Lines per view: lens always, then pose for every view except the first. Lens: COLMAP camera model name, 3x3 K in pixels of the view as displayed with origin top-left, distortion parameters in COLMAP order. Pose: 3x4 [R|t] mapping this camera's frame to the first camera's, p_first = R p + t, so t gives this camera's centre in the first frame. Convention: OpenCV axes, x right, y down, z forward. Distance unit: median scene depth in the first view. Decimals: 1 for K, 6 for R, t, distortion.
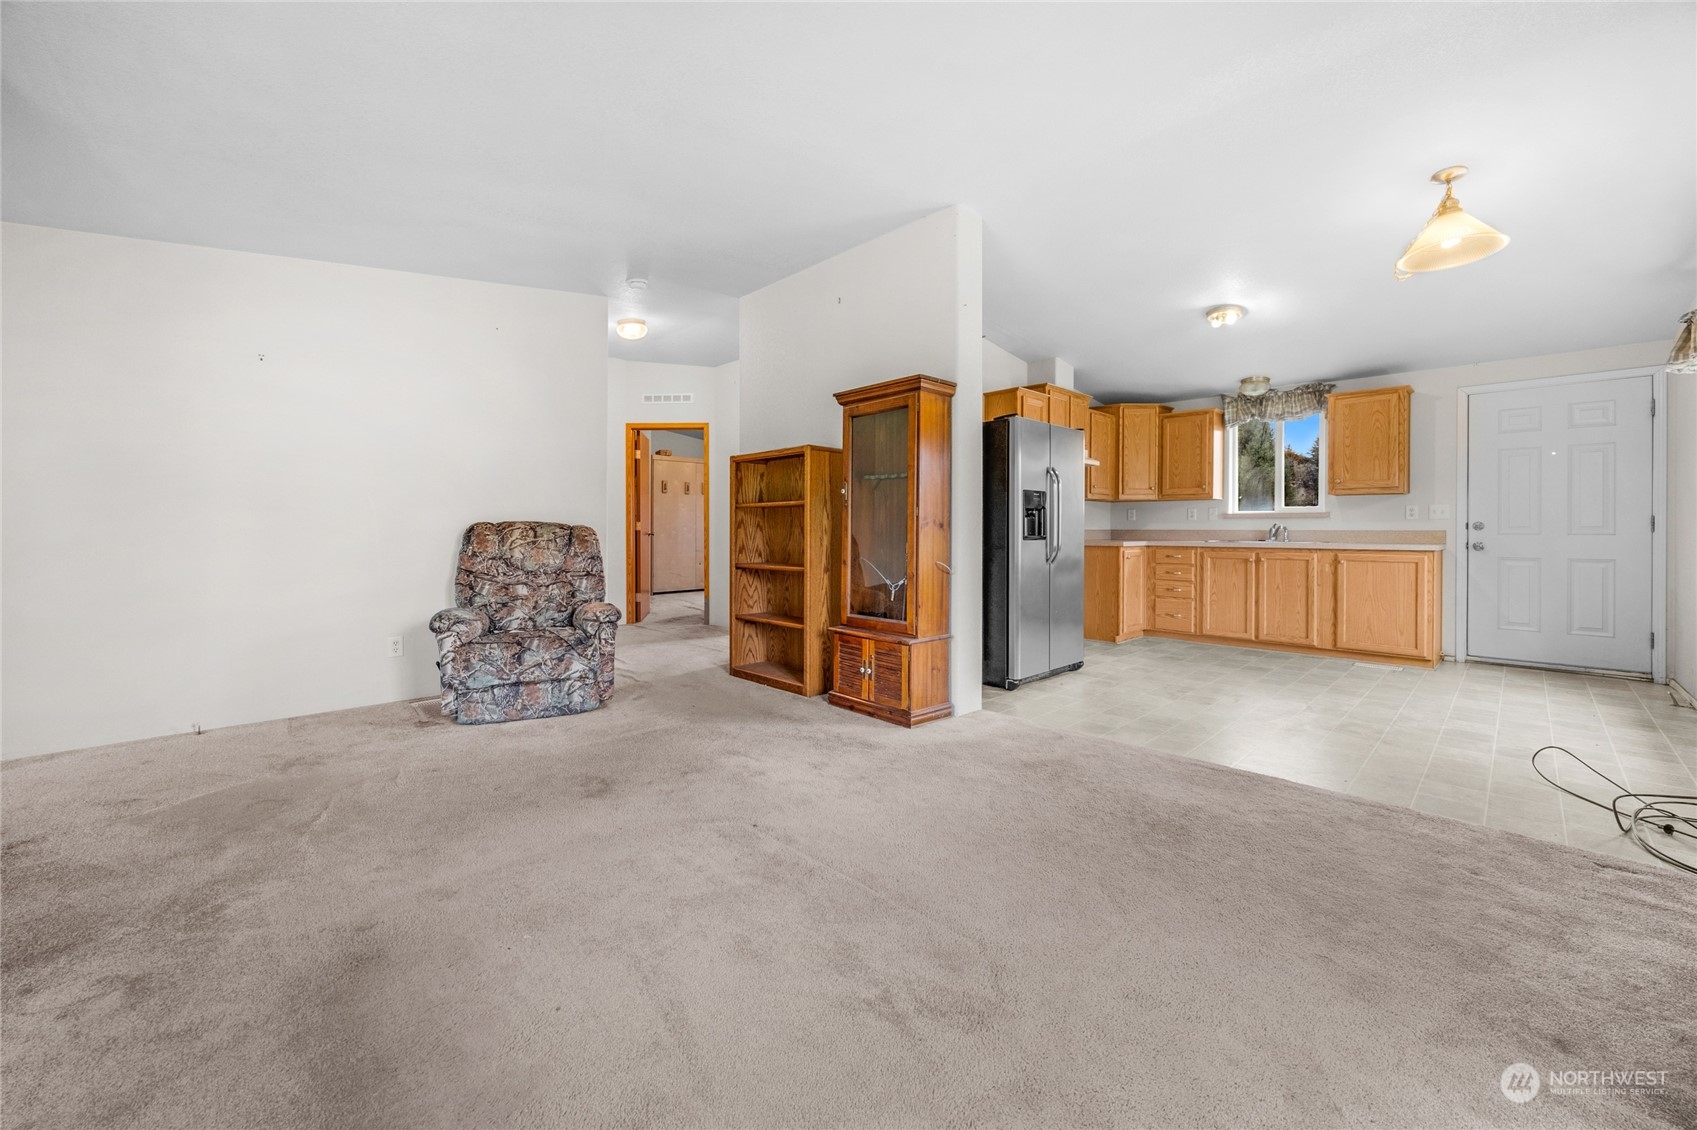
lens RADIAL K [[689.5, 0, 850.9], [0, 689.5, 522.8], [0, 0, 1]] dist [-0.000484, 0.000039]
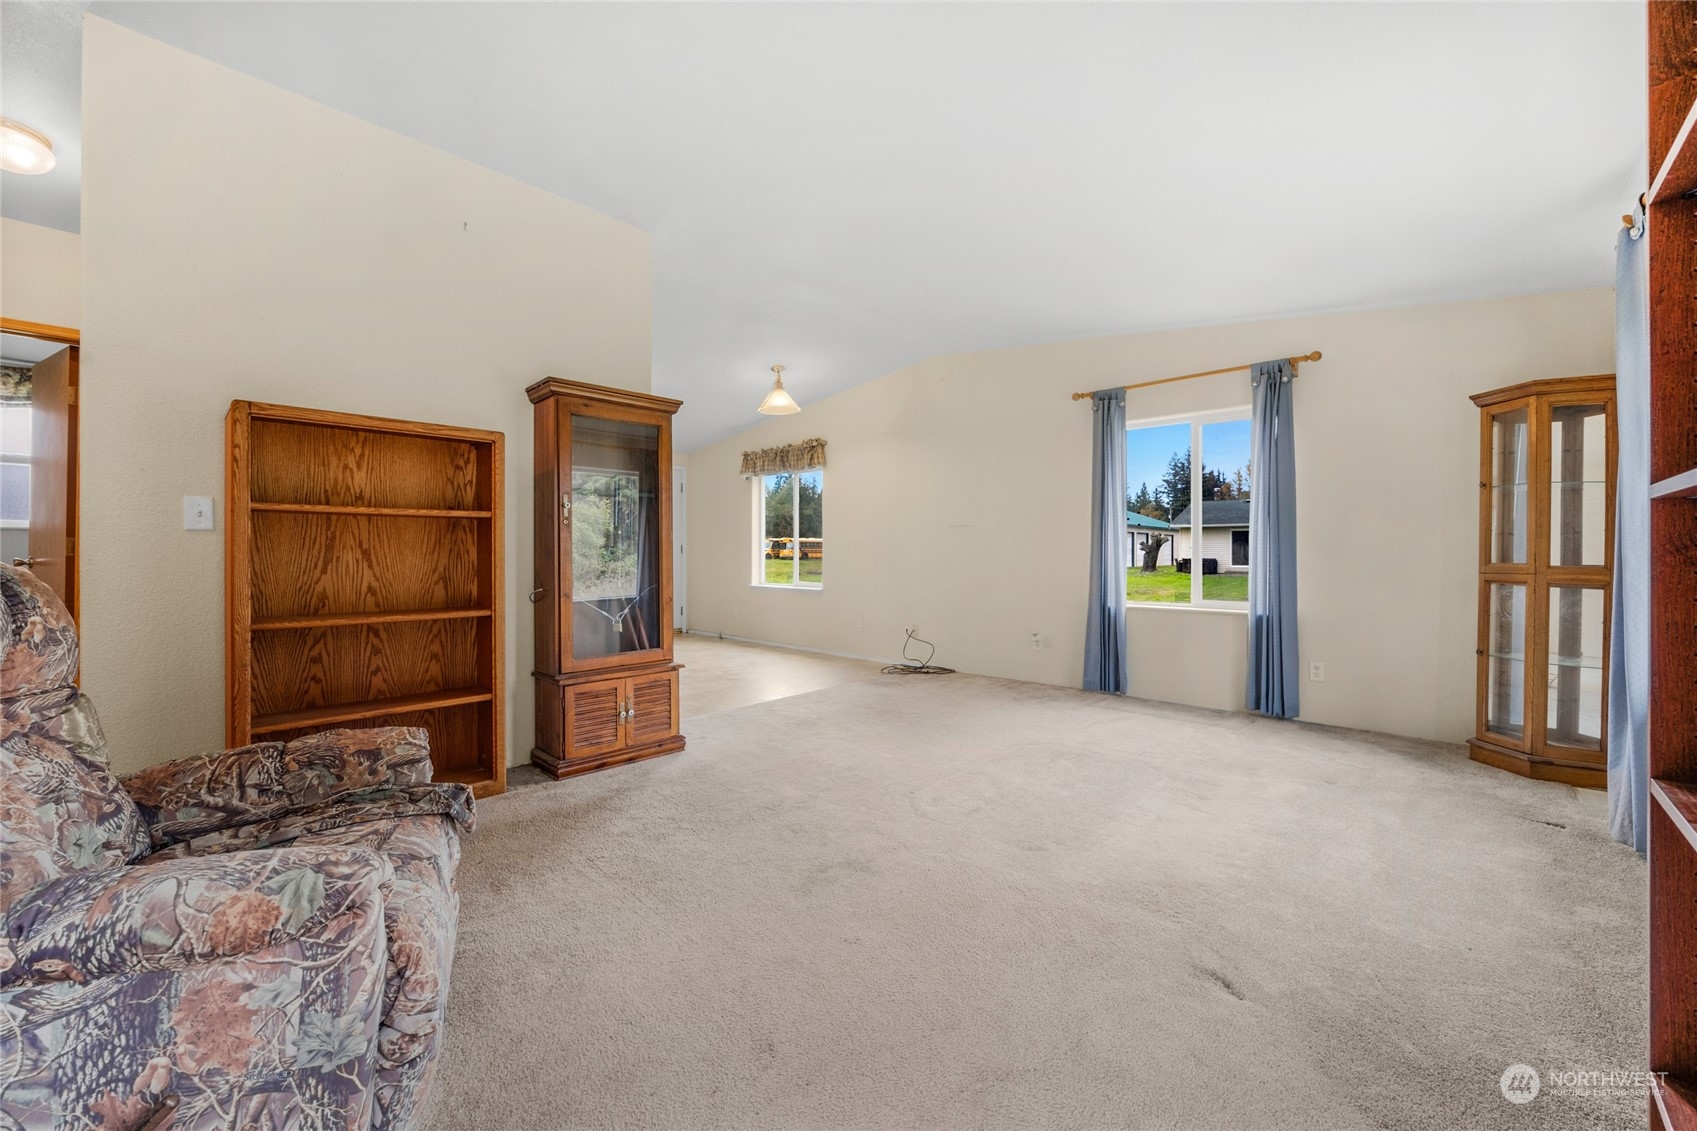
lens RADIAL K [[665.4, 0, 860.3], [0, 665.4, 552.6], [0, 0, 1]] dist [-0.000664, -0.000020]
pose [[-0.087327, -0.002990, 0.996175, -0.854570], [-0.017645, 0.999843, 0.001454, -0.000196], [-0.996023, -0.017451, -0.087366, 0.772076]]
